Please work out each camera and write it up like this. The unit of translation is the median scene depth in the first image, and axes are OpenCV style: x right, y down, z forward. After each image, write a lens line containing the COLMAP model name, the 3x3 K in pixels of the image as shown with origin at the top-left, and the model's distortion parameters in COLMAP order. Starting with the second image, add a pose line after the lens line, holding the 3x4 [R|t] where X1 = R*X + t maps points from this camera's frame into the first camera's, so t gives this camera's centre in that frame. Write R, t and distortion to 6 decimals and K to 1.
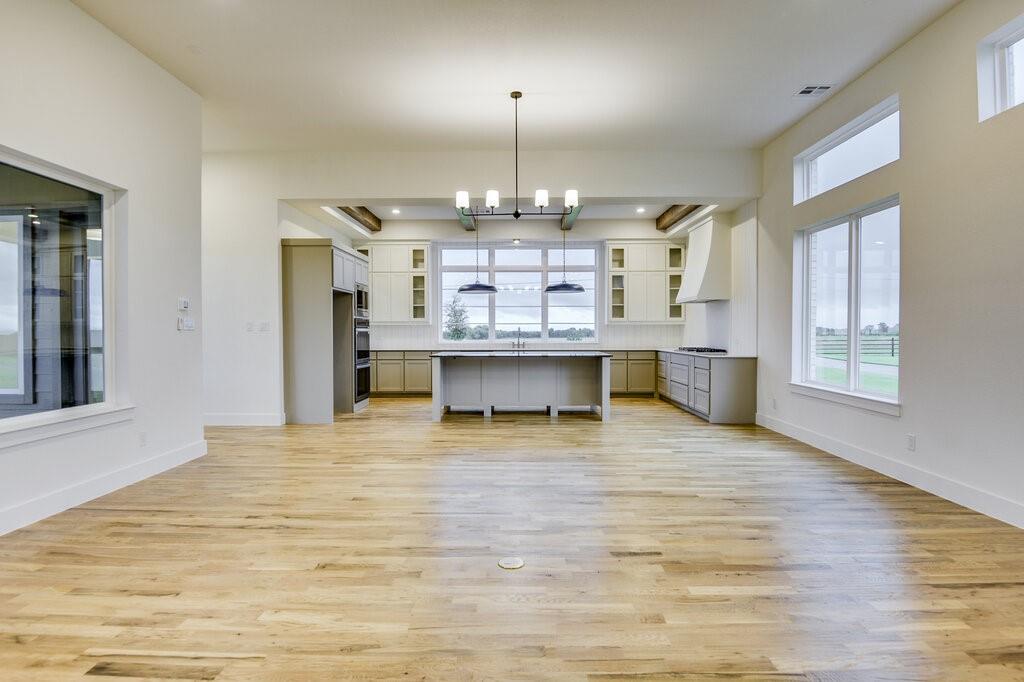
lens RADIAL K [[529.2, 0, 514.5], [0, 529.2, 343.2], [0, 0, 1]] dist [-0.010905, -0.008430]
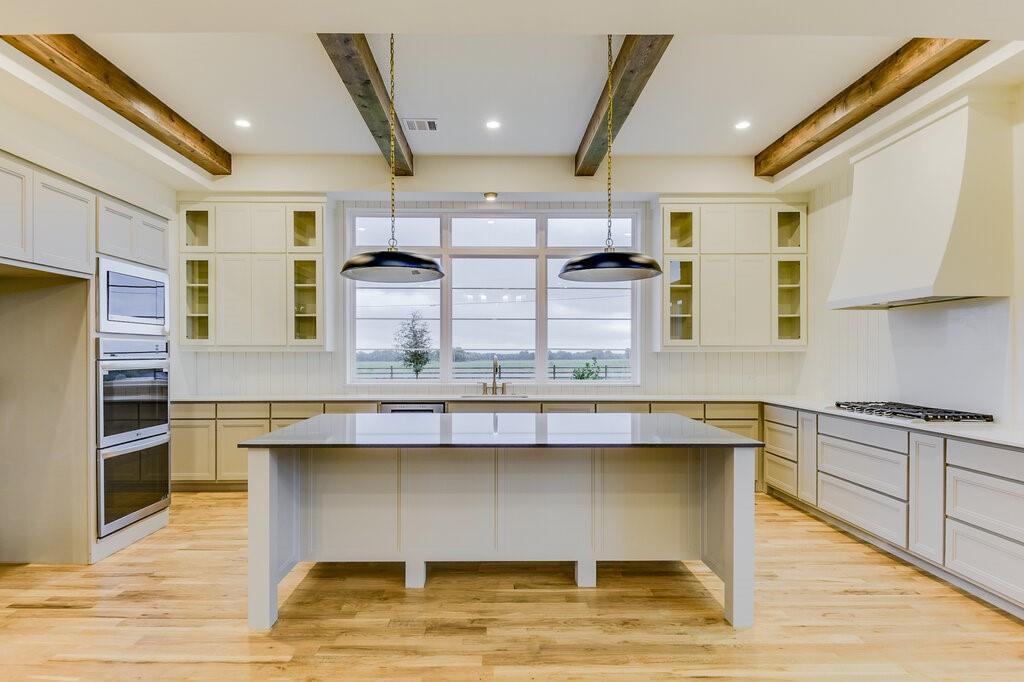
lens RADIAL K [[527.5, 0, 503.7], [0, 527.5, 356.5], [0, 0, 1]] dist [-0.001184, -0.007462]
pose [[0.999789, 0.001714, 0.020481, 0.007469], [-0.001307, 0.999802, -0.019866, -0.027879], [-0.020511, 0.019835, 0.999593, 0.654514]]
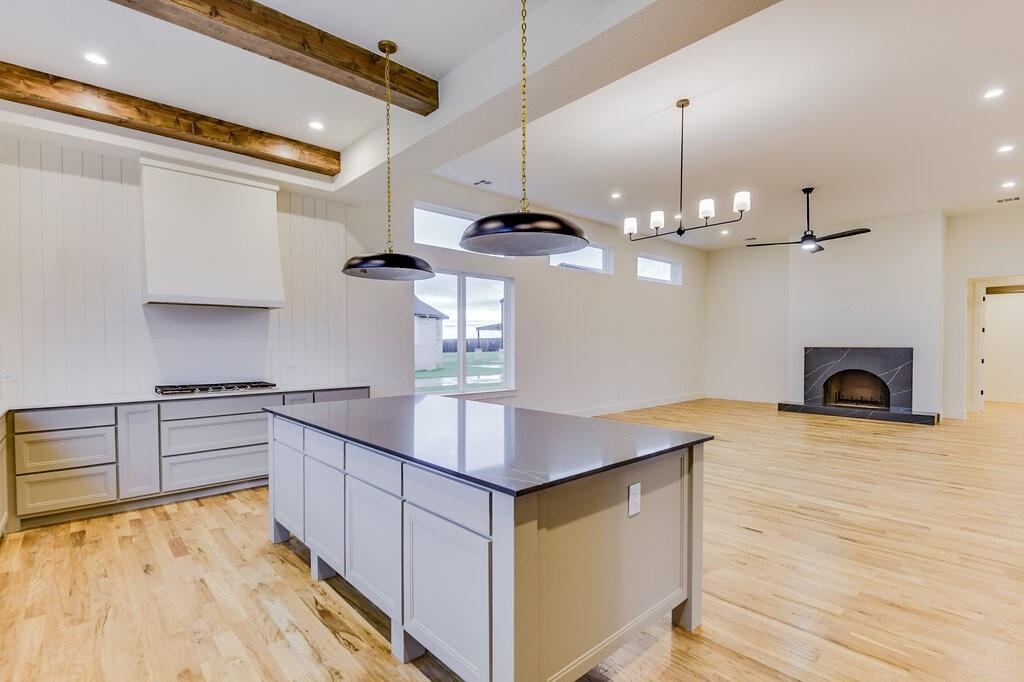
lens RADIAL K [[476.4, 0, 510.1], [0, 476.4, 347.8], [0, 0, 1]] dist [-0.034151, -0.001421]
pose [[-0.676137, -0.002590, 0.736771, -0.289999], [0.020708, 0.999532, 0.022518, -0.042358], [-0.736484, 0.030482, -0.675767, 1.292002]]
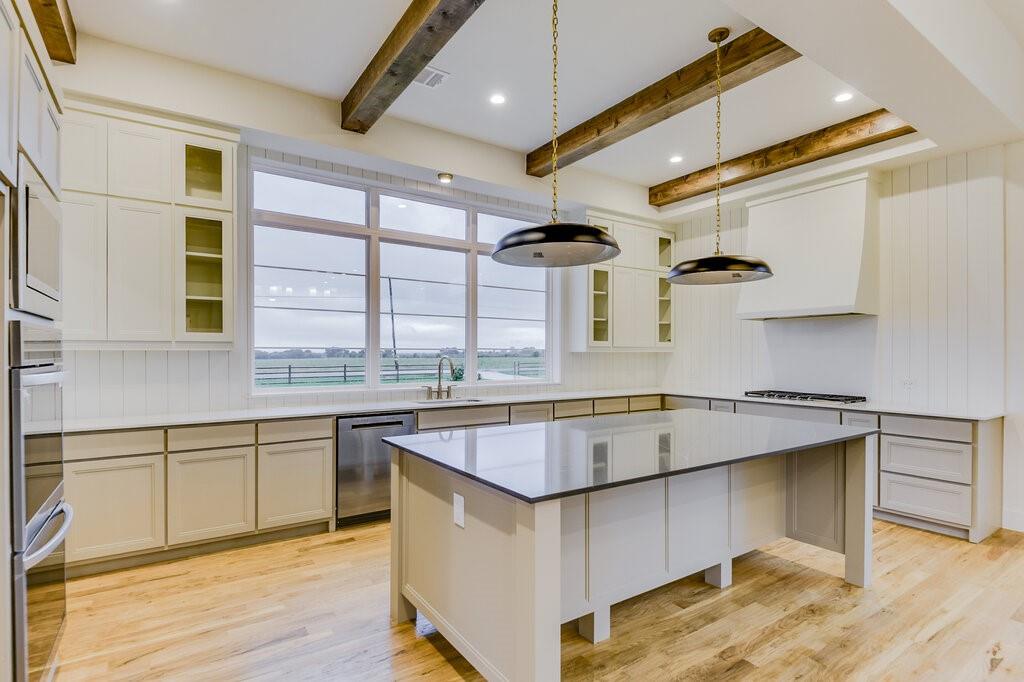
lens RADIAL K [[491.8, 0, 508.2], [0, 491.8, 352.4], [0, 0, 1]] dist [-0.008388, -0.008619]
pose [[0.830073, 0.004270, 0.557638, -0.275104], [0.010232, 0.999686, -0.022886, -0.033058], [-0.557560, 0.024703, 0.829769, 0.839013]]
